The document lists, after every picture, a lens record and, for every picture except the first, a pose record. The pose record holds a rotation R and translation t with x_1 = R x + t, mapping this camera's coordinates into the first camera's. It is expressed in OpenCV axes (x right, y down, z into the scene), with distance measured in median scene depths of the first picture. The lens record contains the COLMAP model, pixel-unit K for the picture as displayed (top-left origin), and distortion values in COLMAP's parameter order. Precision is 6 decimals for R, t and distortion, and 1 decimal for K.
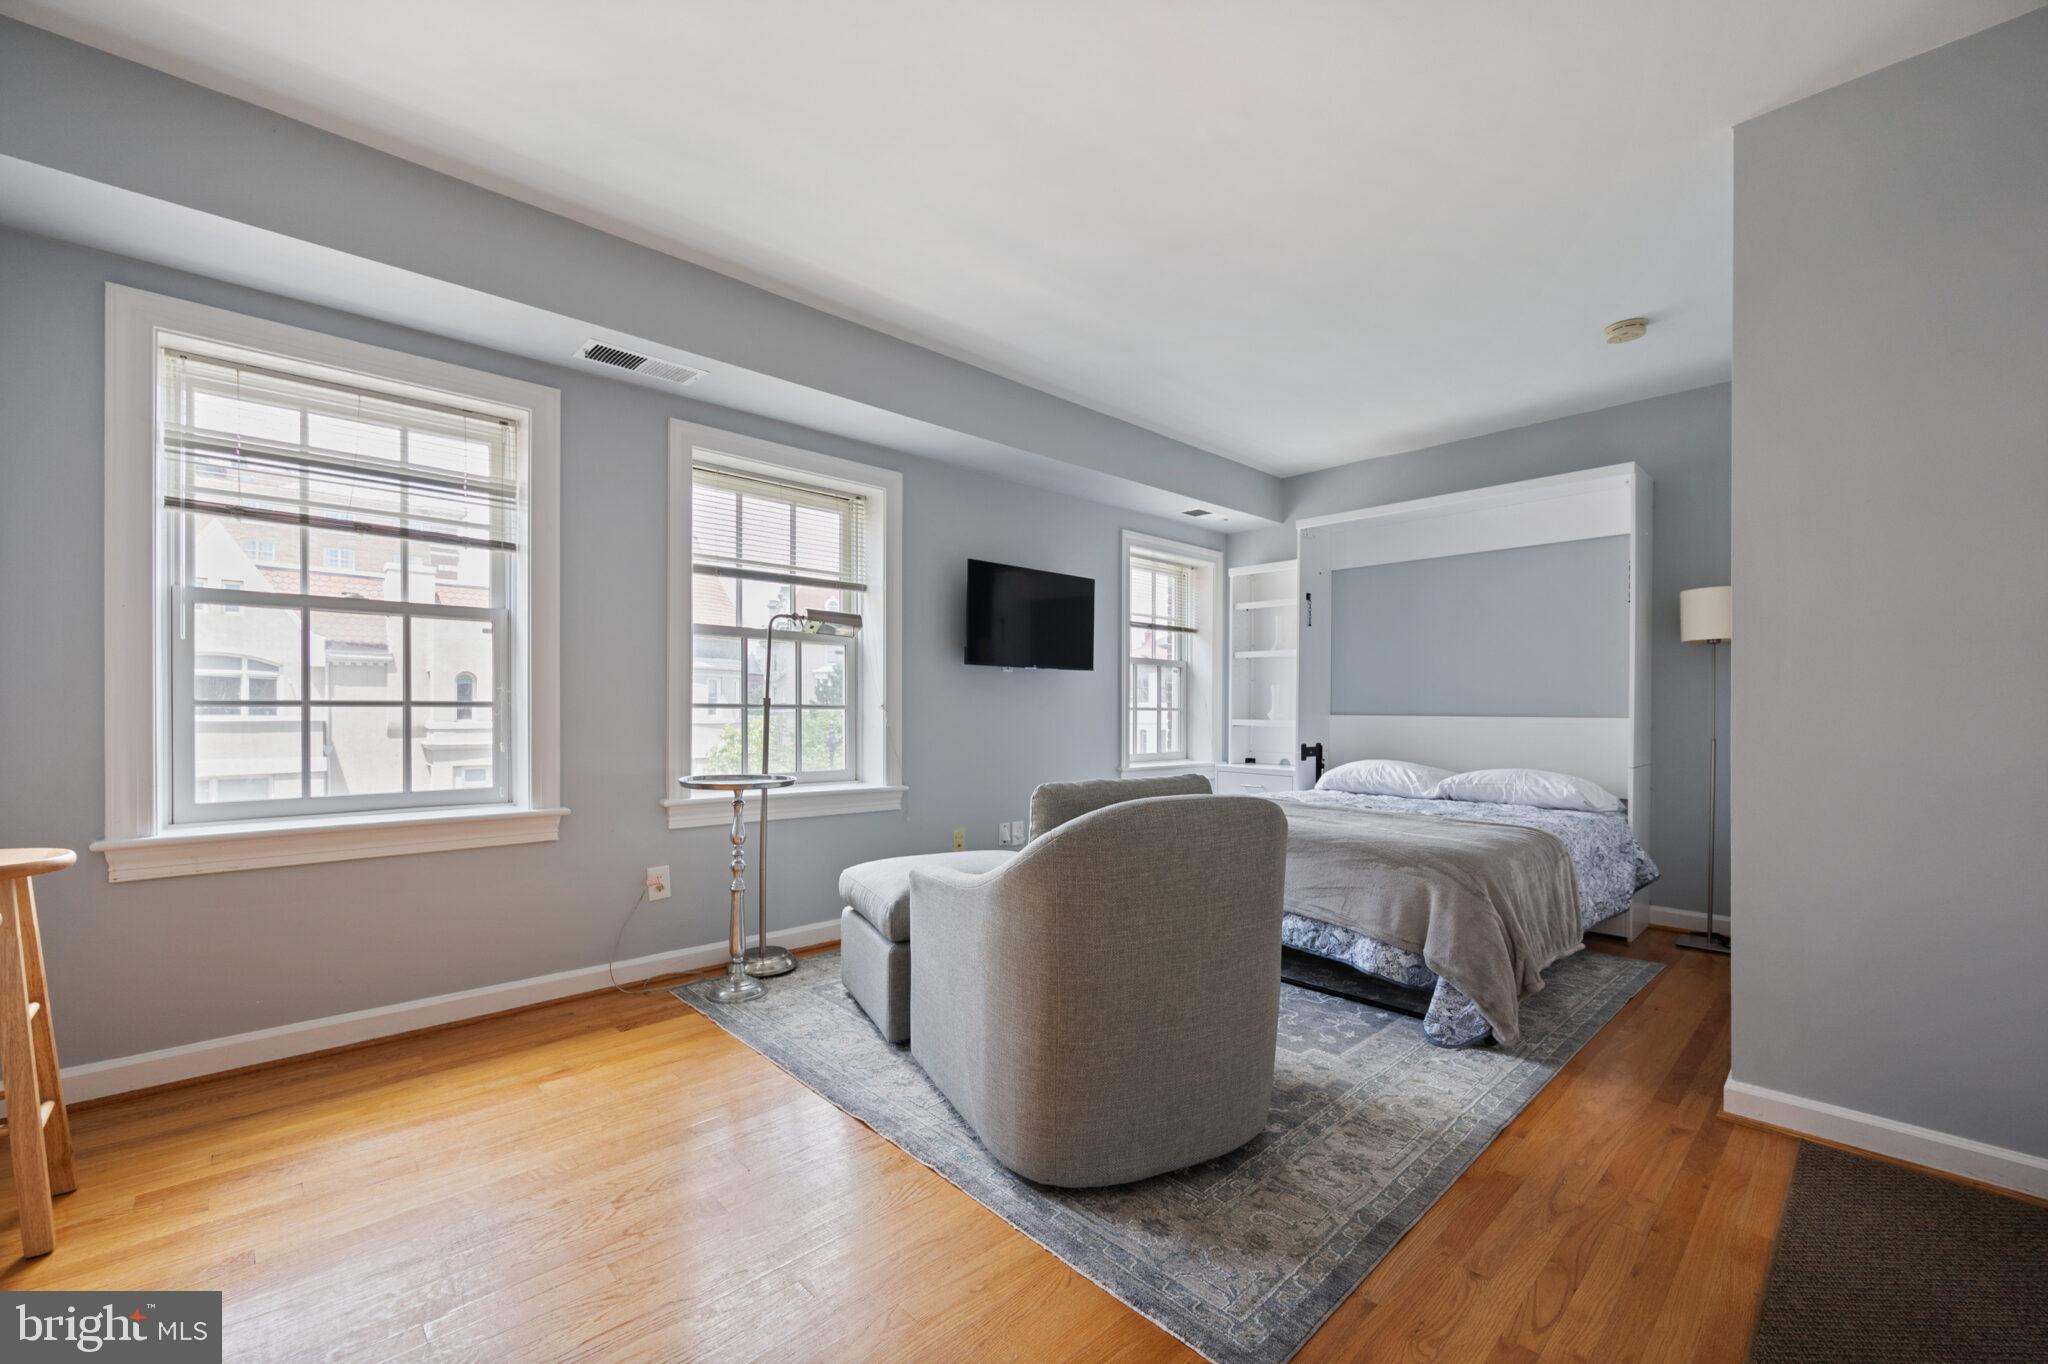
lens RADIAL K [[802.5, 0, 1021.2], [0, 802.5, 691.7], [0, 0, 1]] dist [-0.001496, 0.000550]
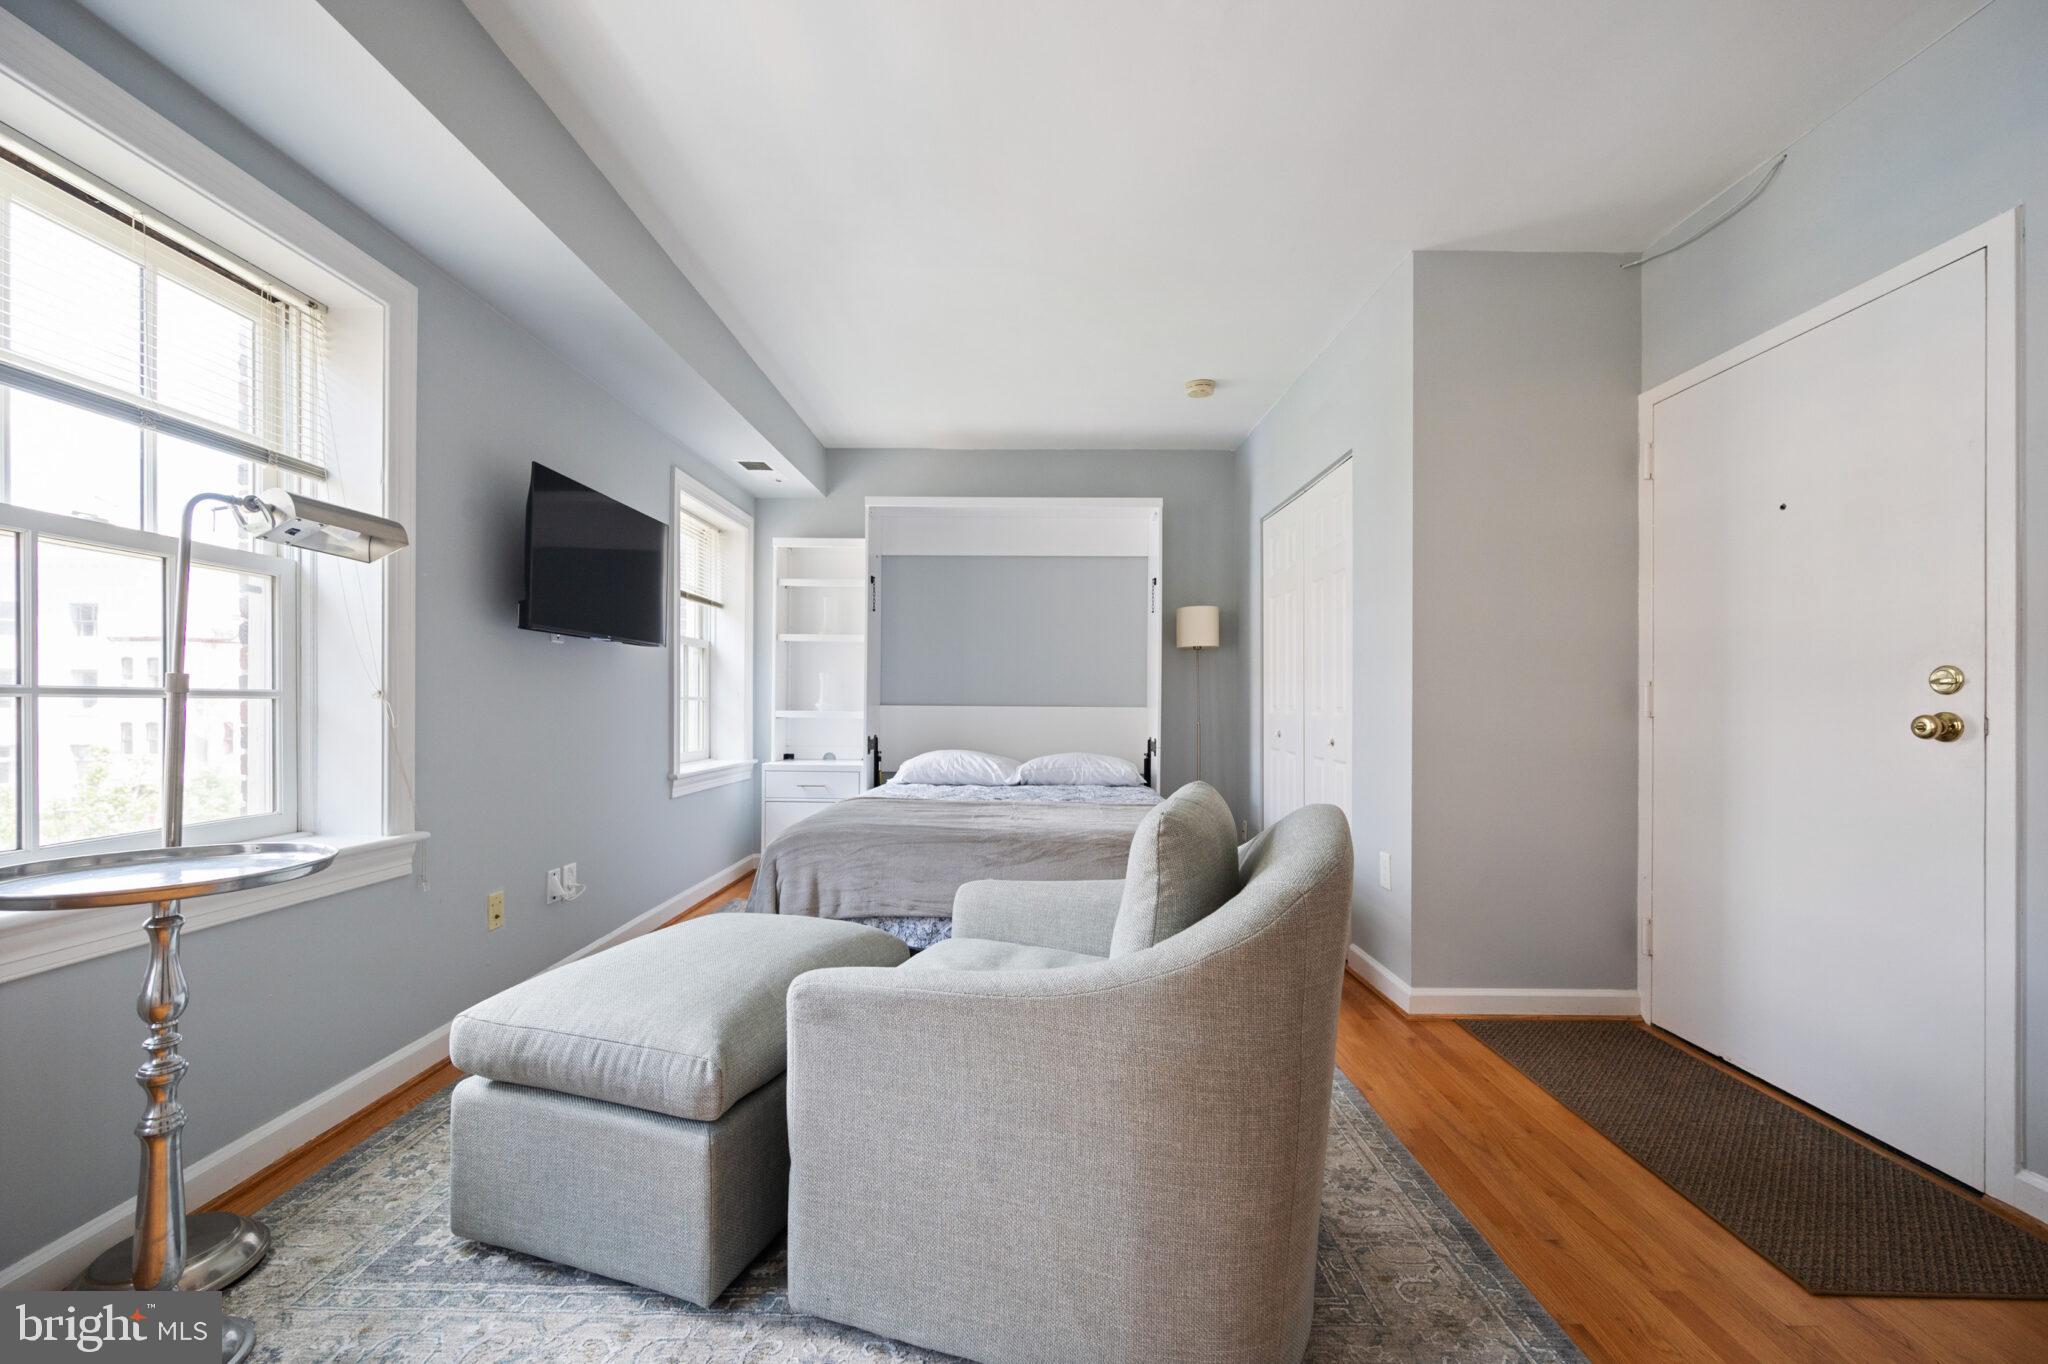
lens RADIAL K [[802.5, 0, 1019.6], [0, 802.5, 688.1], [0, 0, 1]] dist [-0.001496, 0.000550]
pose [[0.700458, 0.011522, 0.713601, -0.250439], [-0.018424, 0.999828, 0.001941, 0.004895], [-0.713456, -0.014506, 0.700550, 0.284949]]
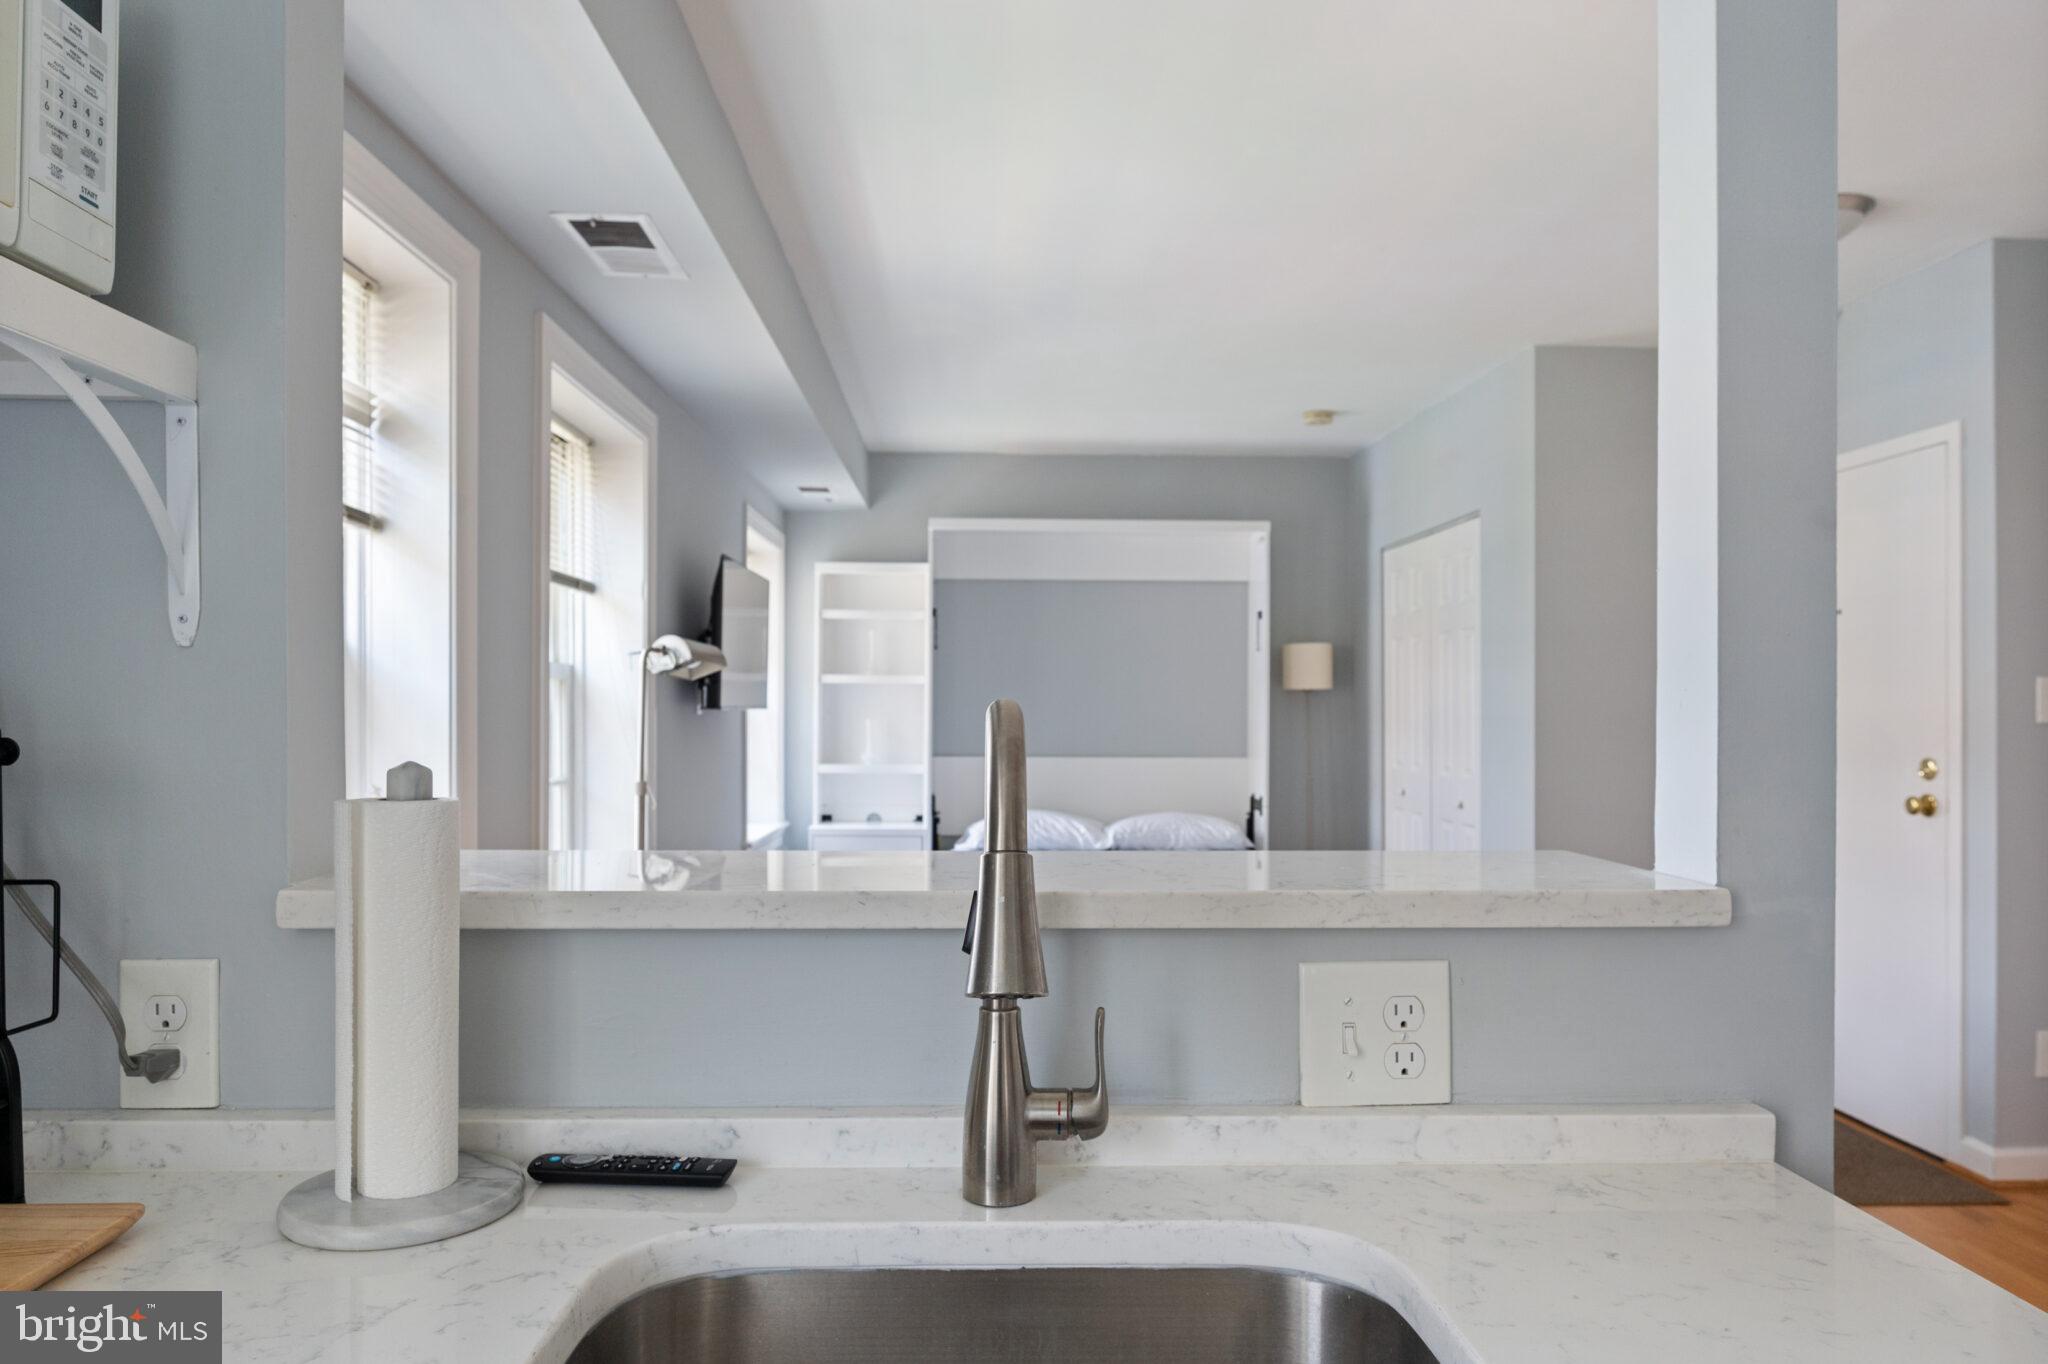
lens RADIAL K [[1281.8, 0, 1023.0], [0, 1281.8, 682.5], [0, 0, 1]] dist [-0.000418, 0.000790]
pose [[0.671487, 0.013387, 0.740895, -0.702167], [-0.016646, 0.999857, -0.002980, -0.058679], [-0.740829, -0.010332, 0.671614, 0.088151]]
